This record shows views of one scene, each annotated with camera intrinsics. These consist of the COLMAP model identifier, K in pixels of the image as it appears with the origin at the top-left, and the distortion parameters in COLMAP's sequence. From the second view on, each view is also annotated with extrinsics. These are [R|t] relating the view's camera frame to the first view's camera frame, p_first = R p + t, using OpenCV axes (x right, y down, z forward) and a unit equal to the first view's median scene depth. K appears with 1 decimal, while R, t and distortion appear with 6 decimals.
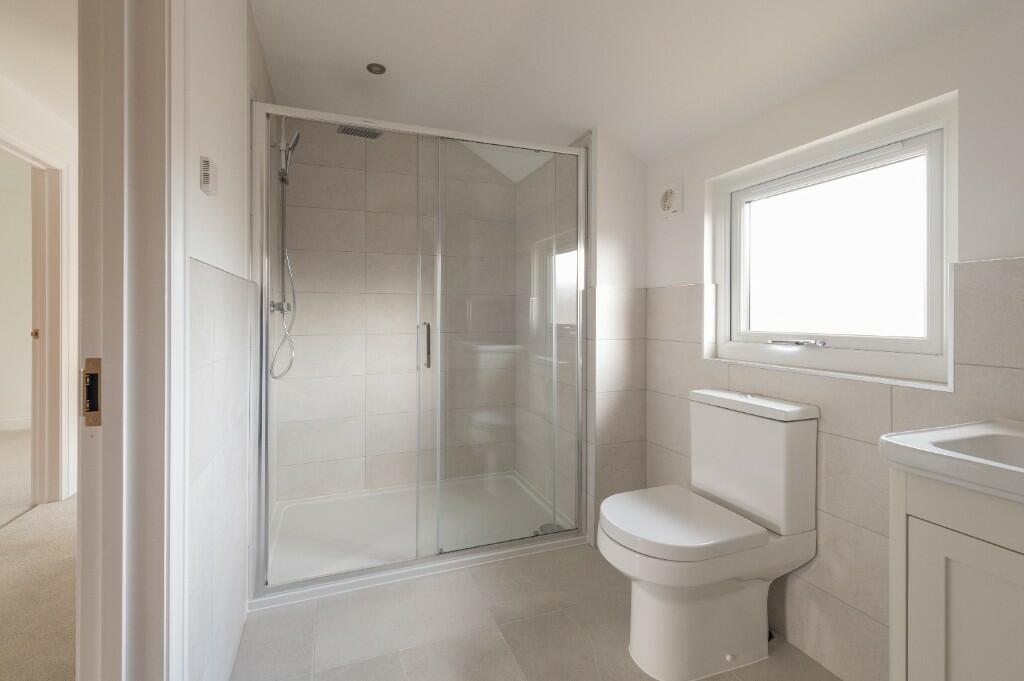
lens RADIAL K [[413.1, 0, 482.0], [0, 413.1, 316.4], [0, 0, 1]] dist [0.000813, 0.000095]
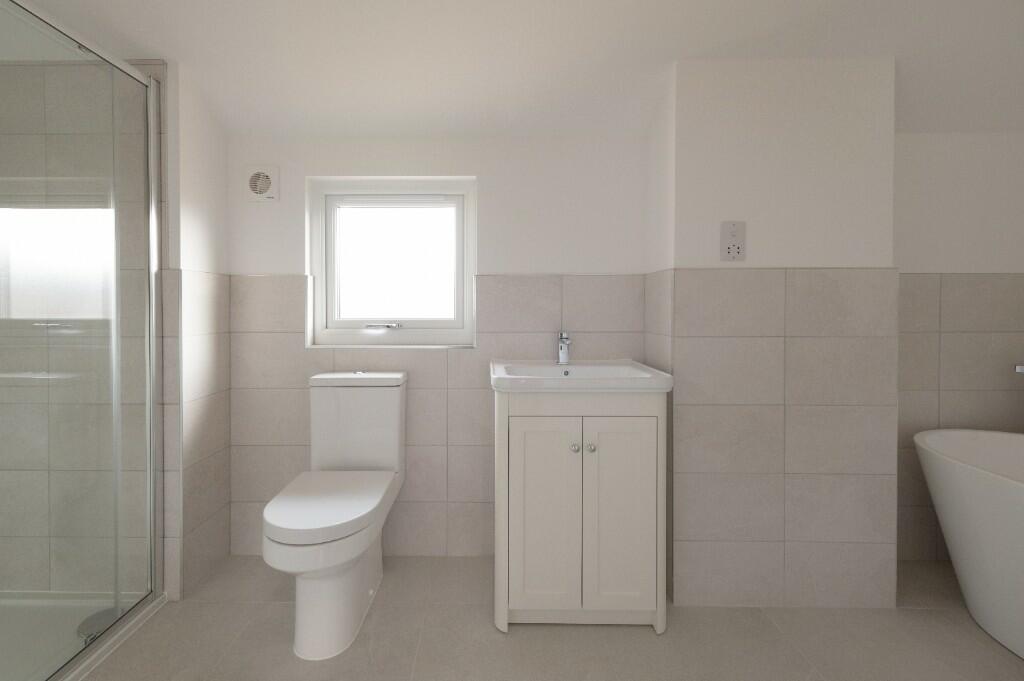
lens RADIAL K [[413.1, 0, 482.0], [0, 413.1, 316.4], [0, 0, 1]] dist [0.000813, 0.000095]
pose [[0.341432, -0.026216, 0.939541, -0.304992], [0.005198, 0.999648, 0.026004, 0.000505], [-0.939892, -0.003995, 0.341448, 0.226375]]
